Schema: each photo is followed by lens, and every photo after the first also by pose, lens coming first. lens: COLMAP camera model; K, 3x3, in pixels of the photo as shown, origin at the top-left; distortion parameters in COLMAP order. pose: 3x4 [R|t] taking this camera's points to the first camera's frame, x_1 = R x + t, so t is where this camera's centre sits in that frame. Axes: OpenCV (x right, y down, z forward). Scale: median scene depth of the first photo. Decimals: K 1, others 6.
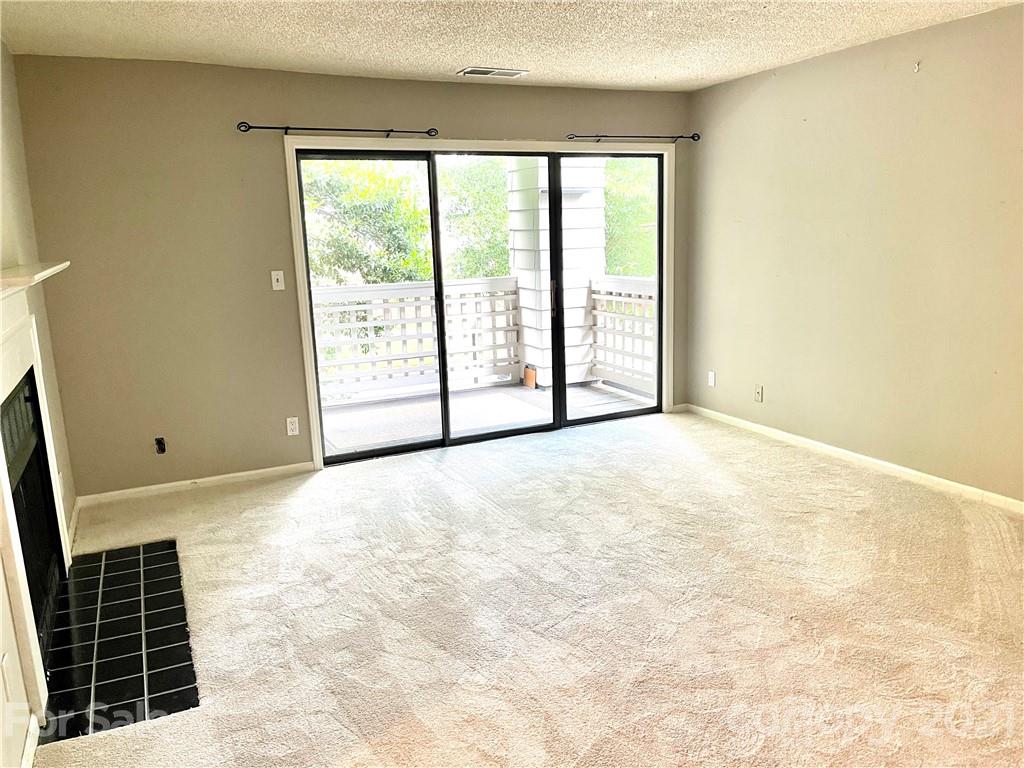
lens RADIAL K [[776.9, 0, 508.7], [0, 776.9, 385.3], [0, 0, 1]] dist [0.072188, -0.093487]
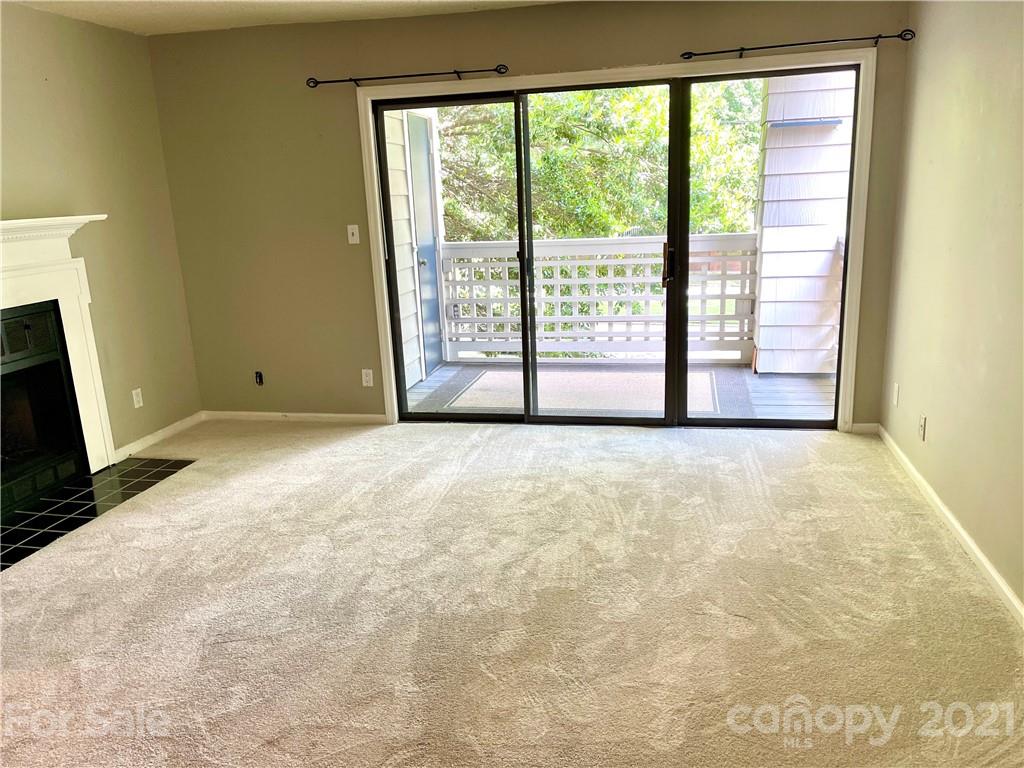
lens RADIAL K [[776.9, 0, 513.7], [0, 776.9, 380.9], [0, 0, 1]] dist [0.072188, -0.093487]
pose [[0.792756, 0.141433, -0.592903, 0.477247], [-0.103491, 0.989817, 0.097738, -0.062577], [0.600689, -0.016123, 0.799320, 0.292946]]
